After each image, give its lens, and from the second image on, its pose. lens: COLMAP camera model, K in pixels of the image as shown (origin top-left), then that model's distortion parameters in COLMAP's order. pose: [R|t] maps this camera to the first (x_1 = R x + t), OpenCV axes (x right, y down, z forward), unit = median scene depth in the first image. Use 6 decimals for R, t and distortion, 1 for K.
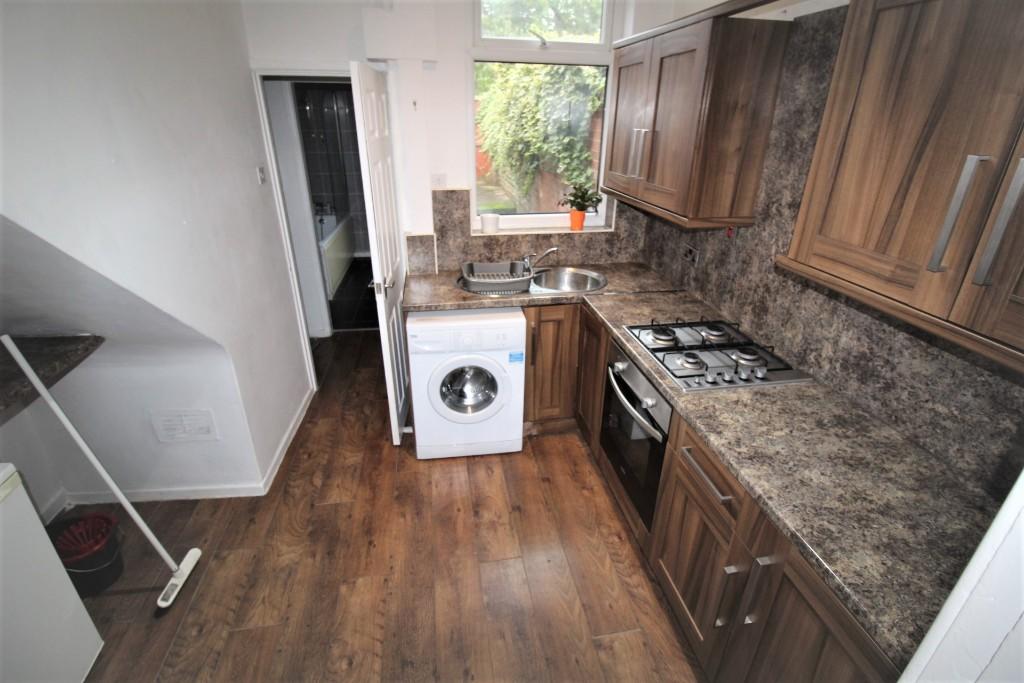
lens RADIAL K [[482.3, 0, 505.6], [0, 482.3, 338.9], [0, 0, 1]] dist [-0.025351, -0.000329]
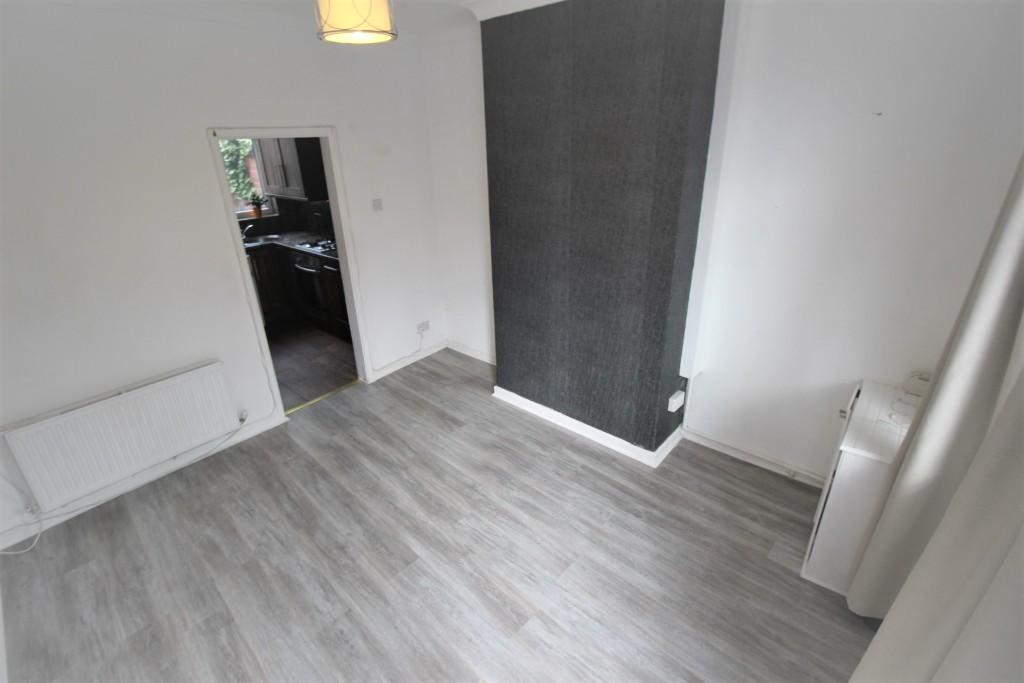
lens RADIAL K [[482.3, 0, 505.6], [0, 482.3, 338.9], [0, 0, 1]] dist [-0.025351, -0.000329]
pose [[0.780016, -0.267505, 0.565700, -0.214358], [0.292369, 0.955075, 0.048496, 0.316632], [-0.553259, 0.127566, 0.823184, -0.768612]]
